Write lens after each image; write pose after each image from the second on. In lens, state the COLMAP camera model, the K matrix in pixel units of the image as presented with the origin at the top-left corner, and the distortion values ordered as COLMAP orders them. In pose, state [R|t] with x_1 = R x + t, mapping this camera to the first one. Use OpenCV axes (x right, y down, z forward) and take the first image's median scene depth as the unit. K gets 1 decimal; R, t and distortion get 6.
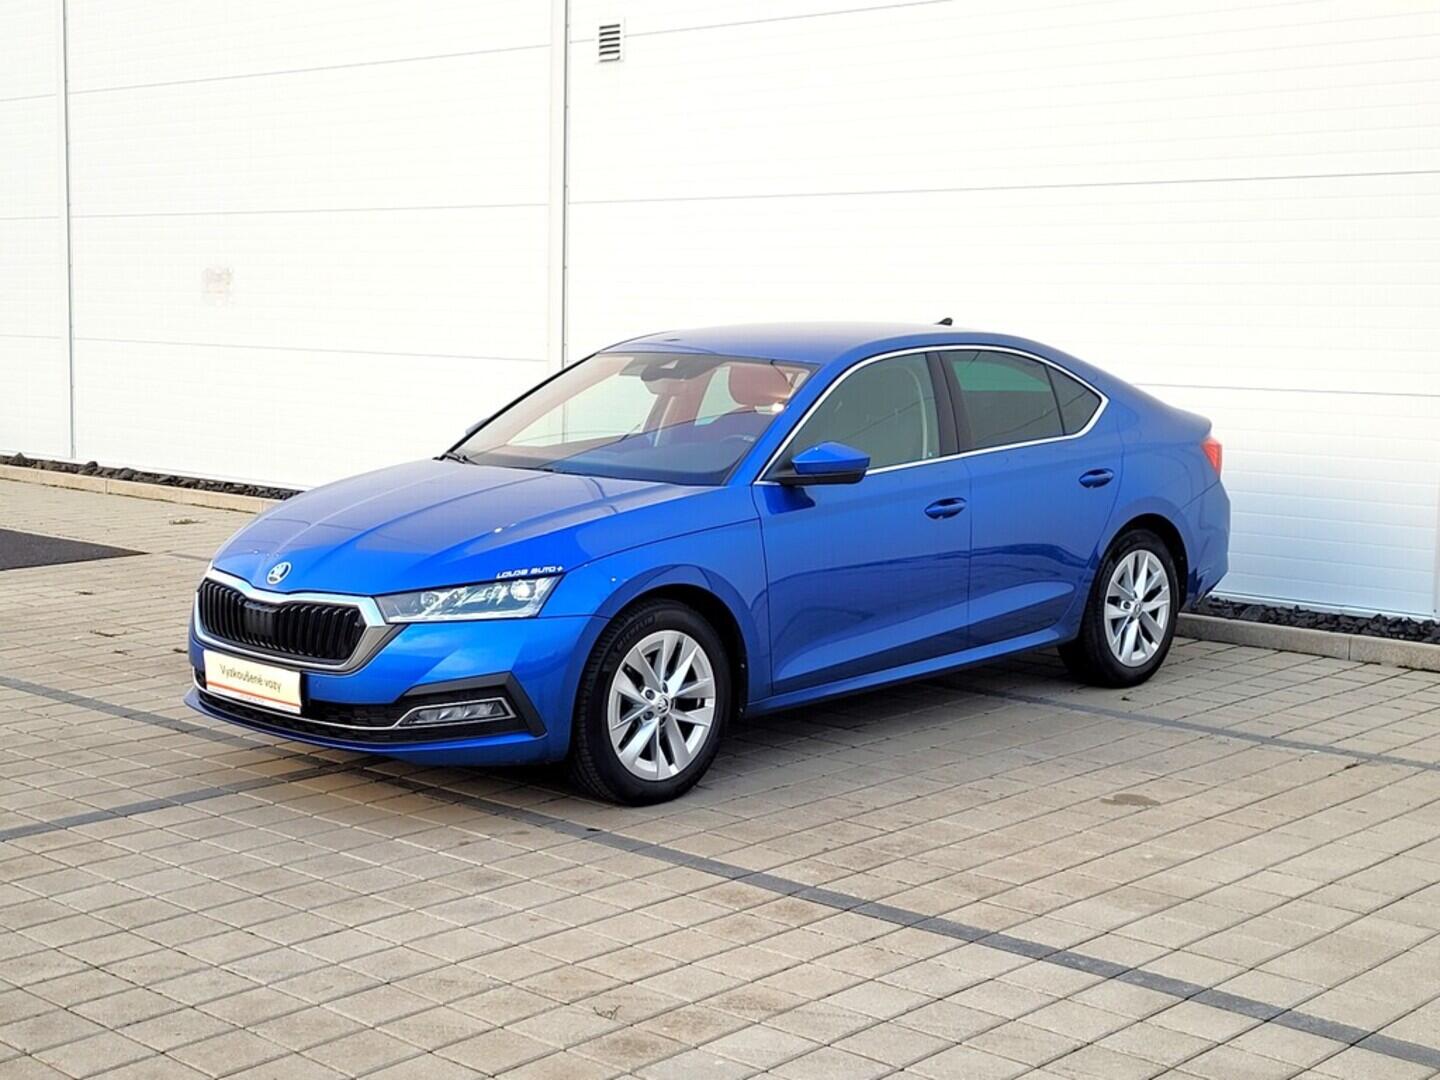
lens RADIAL K [[2095.5, 0, 723.7], [0, 2095.5, 543.0], [0, 0, 1]] dist [0.035247, 0.000000]
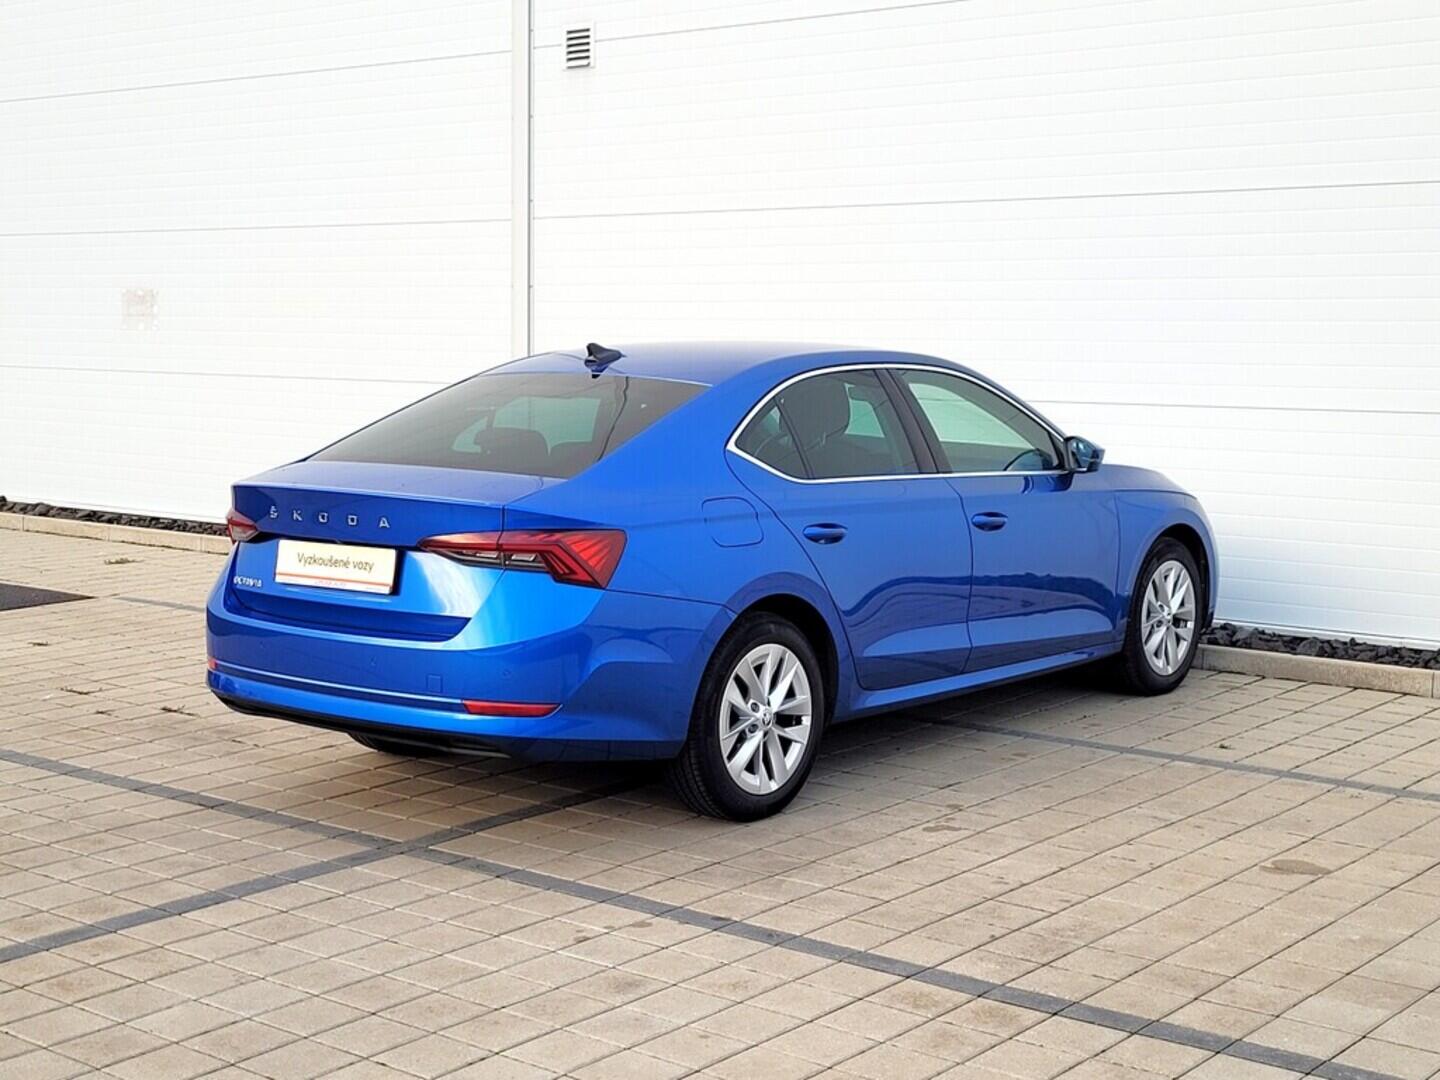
lens RADIAL K [[2095.5, 0, 706.6], [0, 2095.5, 545.0], [0, 0, 1]] dist [0.035247, 0.000000]
pose [[0.997975, -0.013480, 0.062159, -0.081468], [0.013997, 0.999871, -0.007893, -0.009336], [-0.062045, 0.008747, 0.998035, 0.078389]]
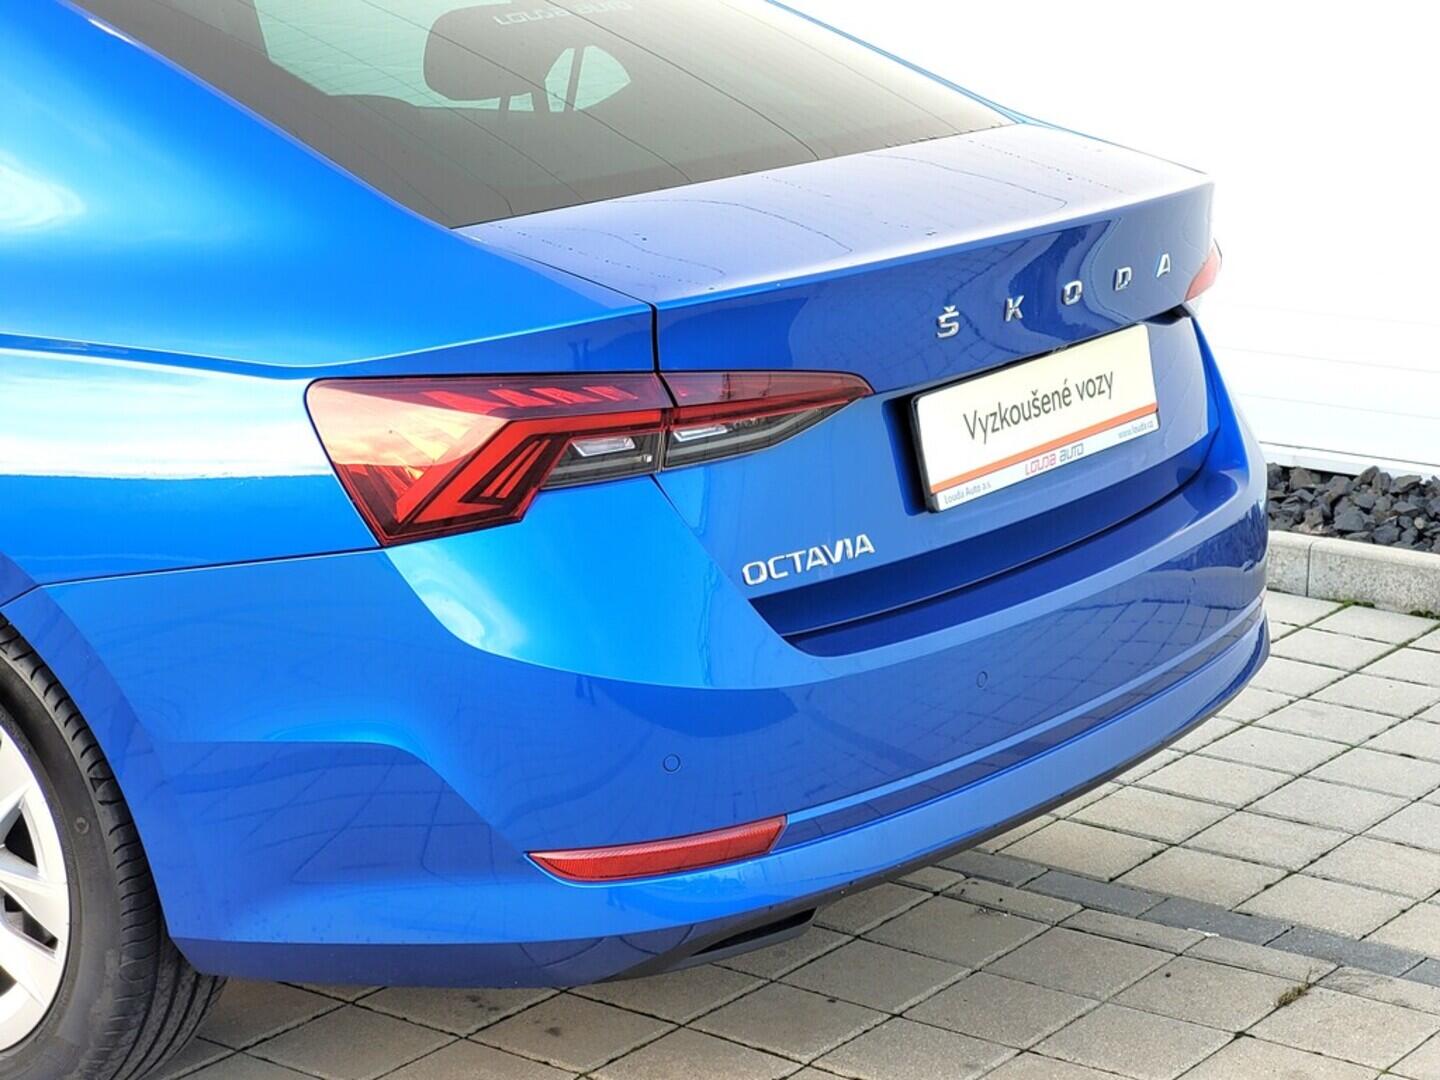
lens RADIAL K [[3337.4, 0, 719.3], [0, 3337.4, 540.3], [0, 0, 1]] dist [-0.222117, 0.000000]
pose [[-0.115603, -0.243850, 0.962898, -0.570157], [0.128831, 0.957528, 0.257958, -0.109310], [-0.984905, 0.153871, -0.079277, 0.848976]]
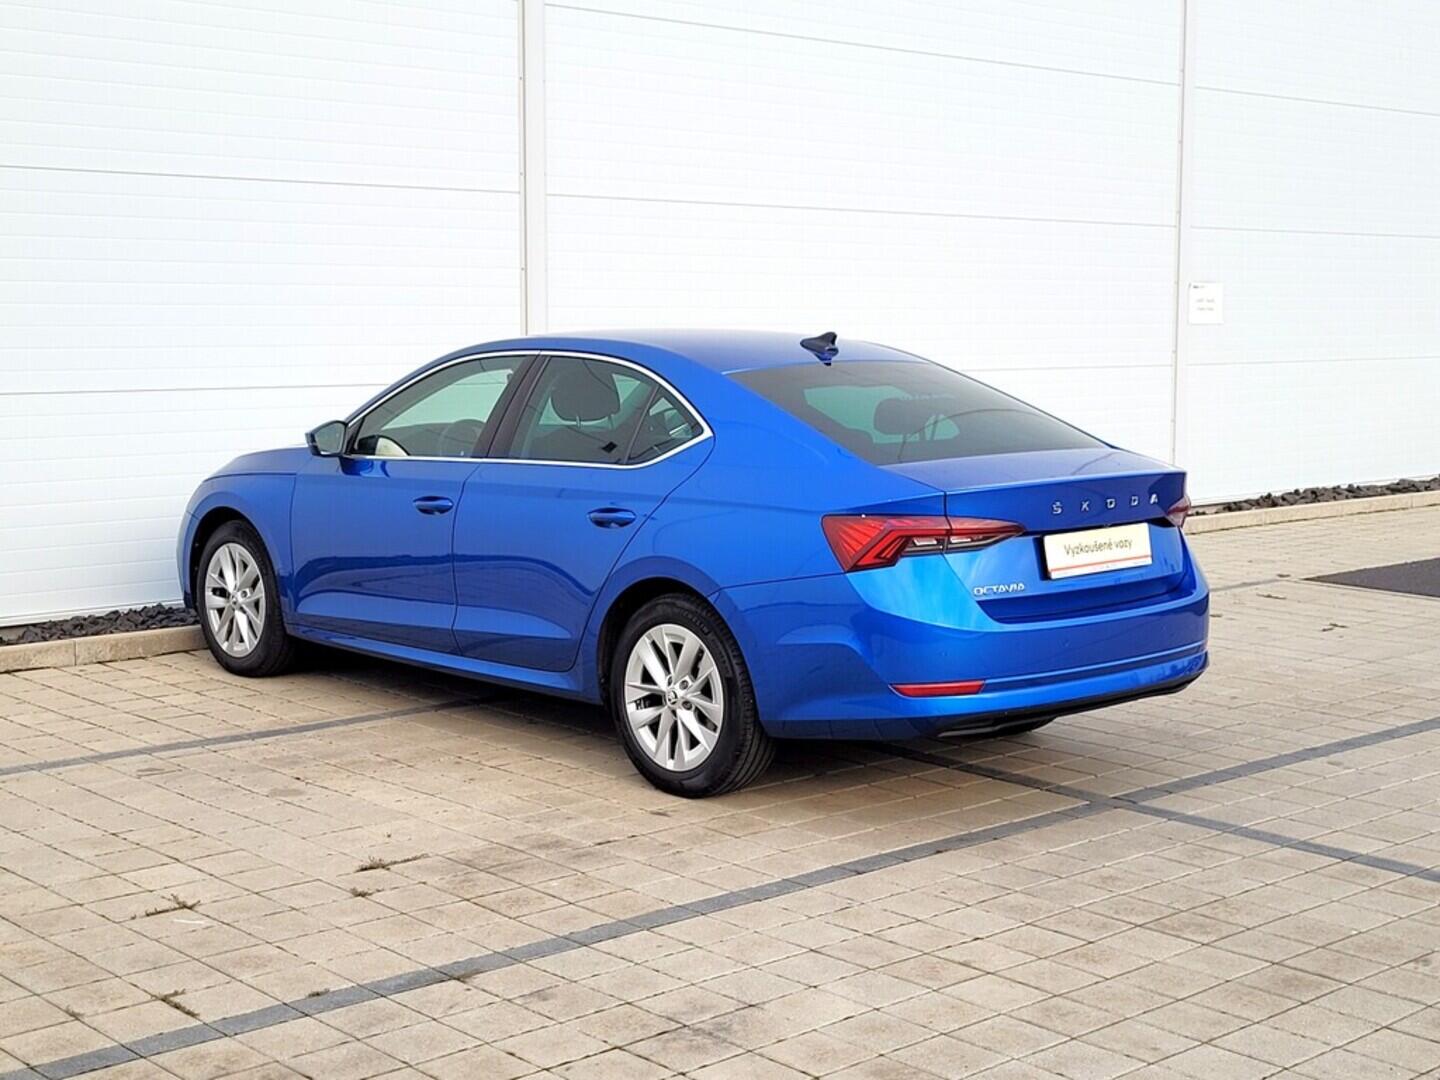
lens RADIAL K [[2095.5, 0, 687.5], [0, 2095.5, 536.8], [0, 0, 1]] dist [0.035247, 0.000000]
pose [[0.088151, -0.121802, 0.988632, -0.873075], [0.112555, 0.987357, 0.111609, -0.108826], [-0.989728, 0.101437, 0.100746, 0.837664]]
